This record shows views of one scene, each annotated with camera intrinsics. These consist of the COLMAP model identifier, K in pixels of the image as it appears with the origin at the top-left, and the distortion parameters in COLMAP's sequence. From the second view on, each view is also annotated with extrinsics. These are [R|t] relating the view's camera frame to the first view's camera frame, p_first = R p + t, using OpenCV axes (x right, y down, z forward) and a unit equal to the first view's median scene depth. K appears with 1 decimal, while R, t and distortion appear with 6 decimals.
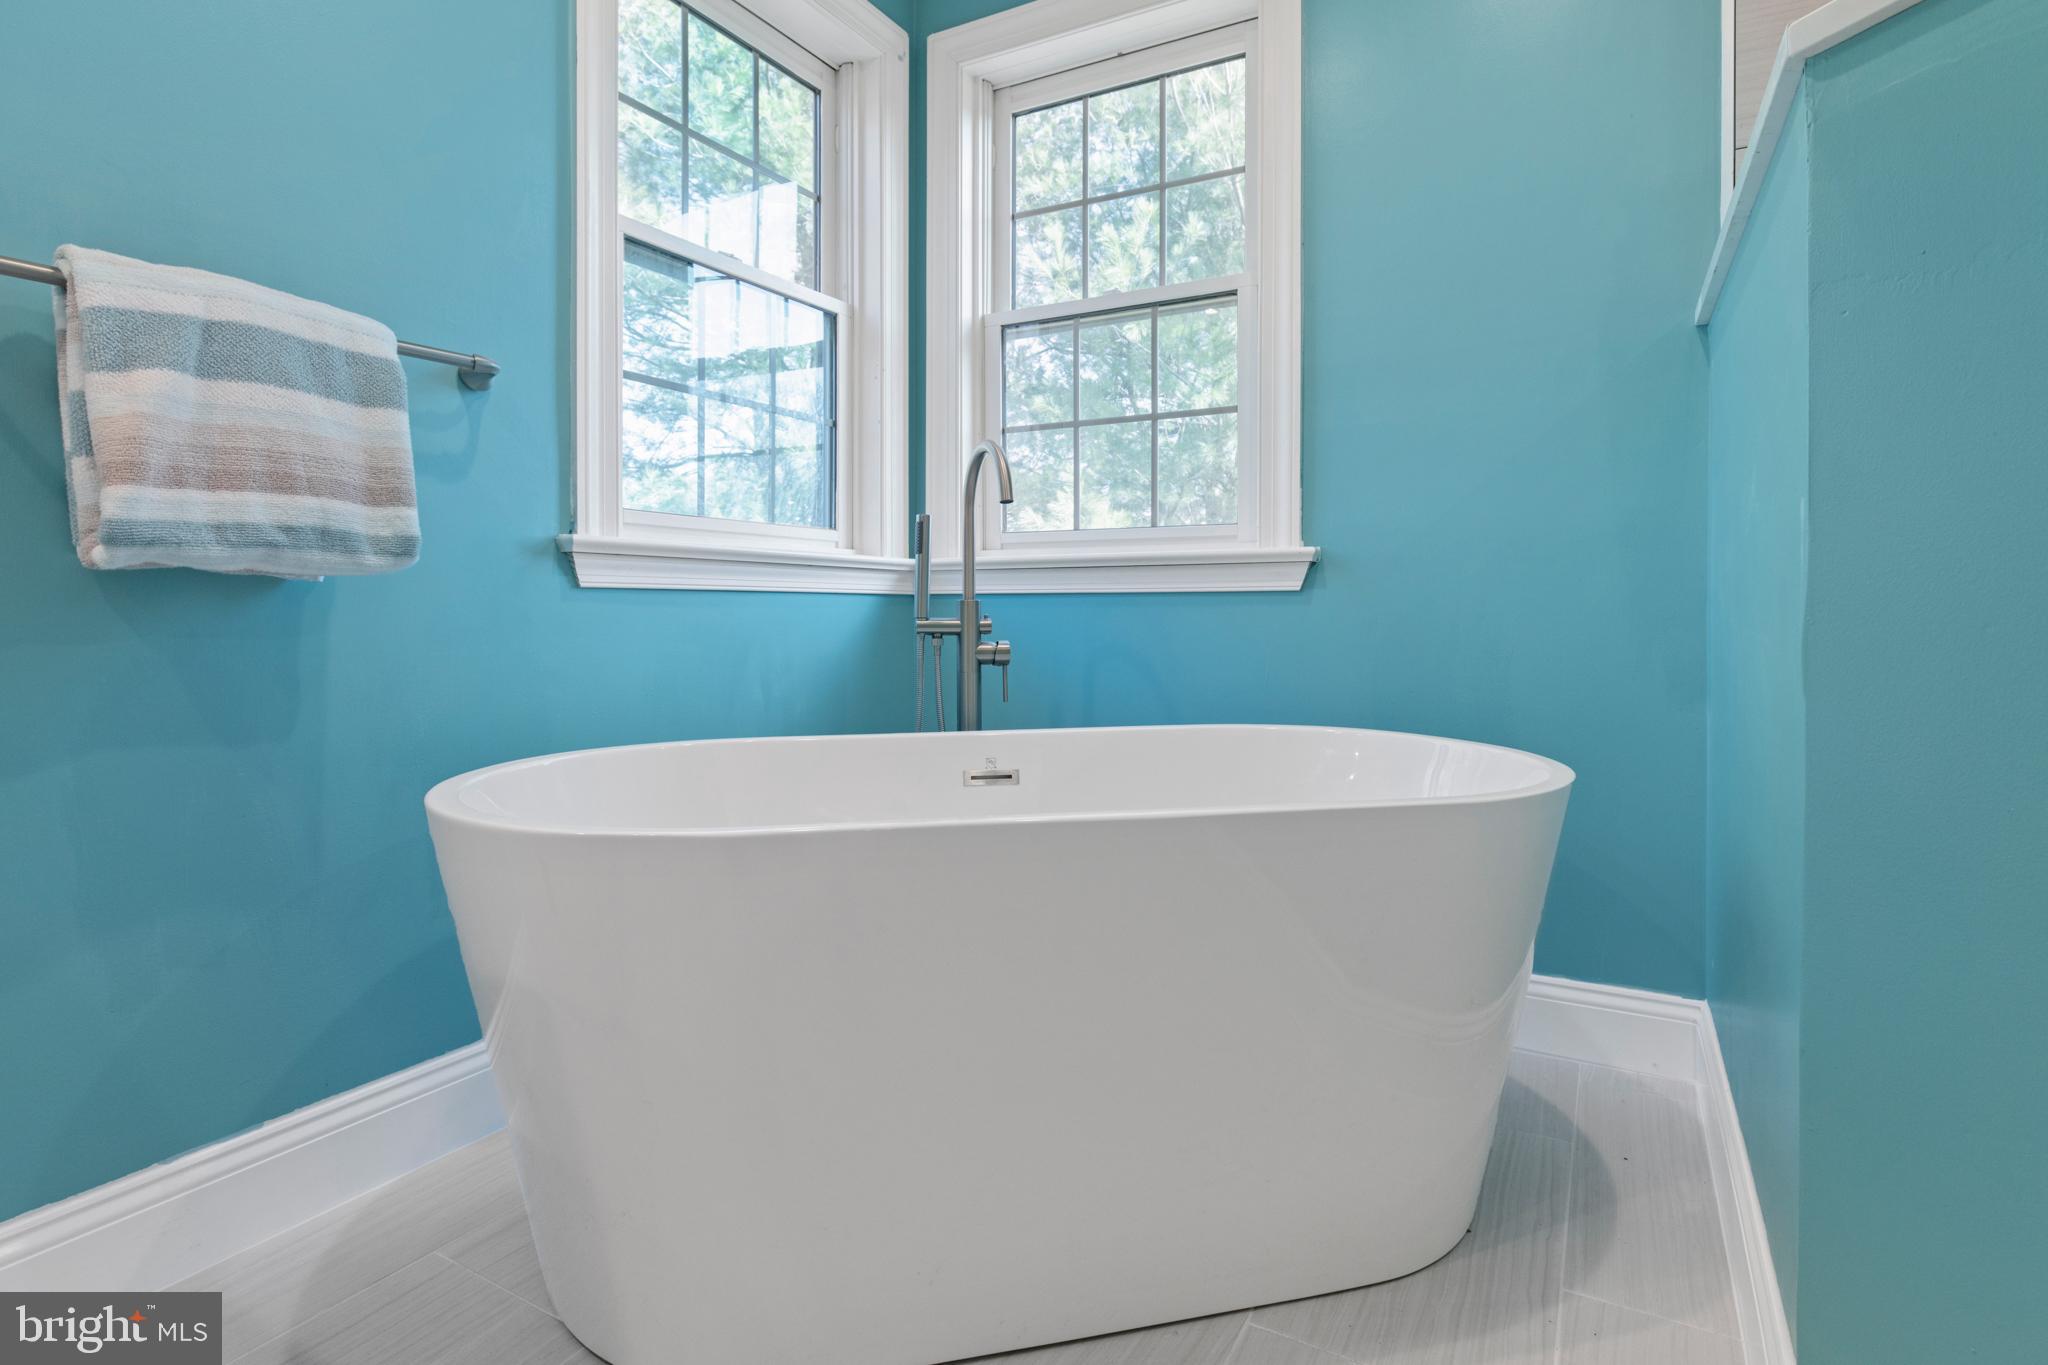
lens RADIAL K [[1079.2, 0, 957.3], [0, 1079.2, 612.6], [0, 0, 1]] dist [0.003046, 0.000375]
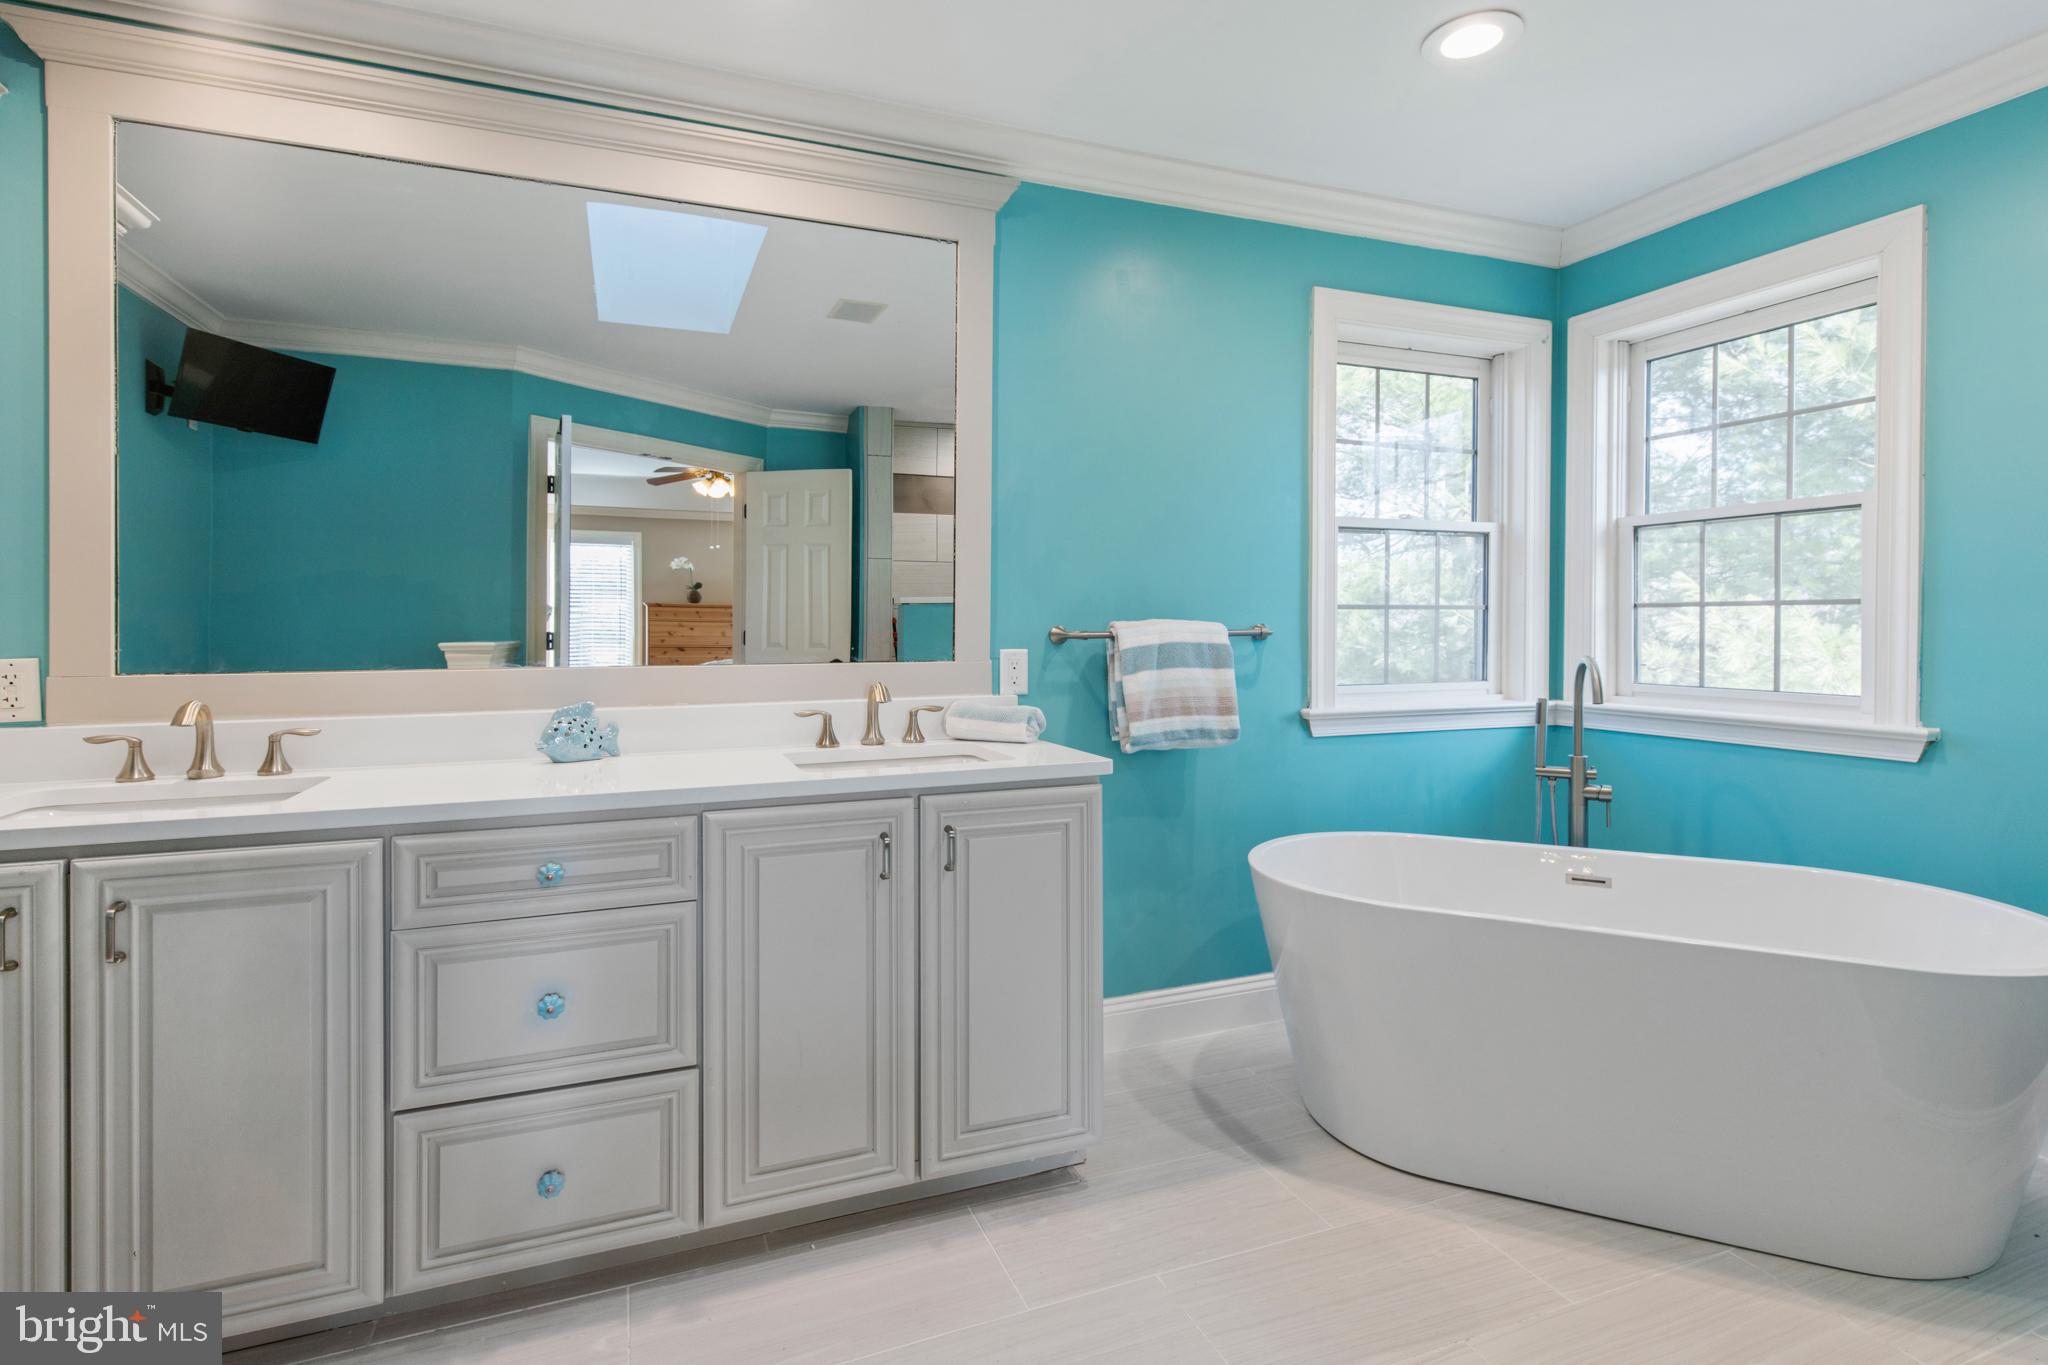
lens RADIAL K [[941.8, 0, 952.2], [0, 941.8, 632.2], [0, 0, 1]] dist [0.001424, -0.000290]
pose [[0.778880, 0.006617, -0.627138, 0.169946], [-0.002712, 0.999971, 0.007183, -0.211409], [0.627167, -0.003894, 0.778875, -0.612619]]
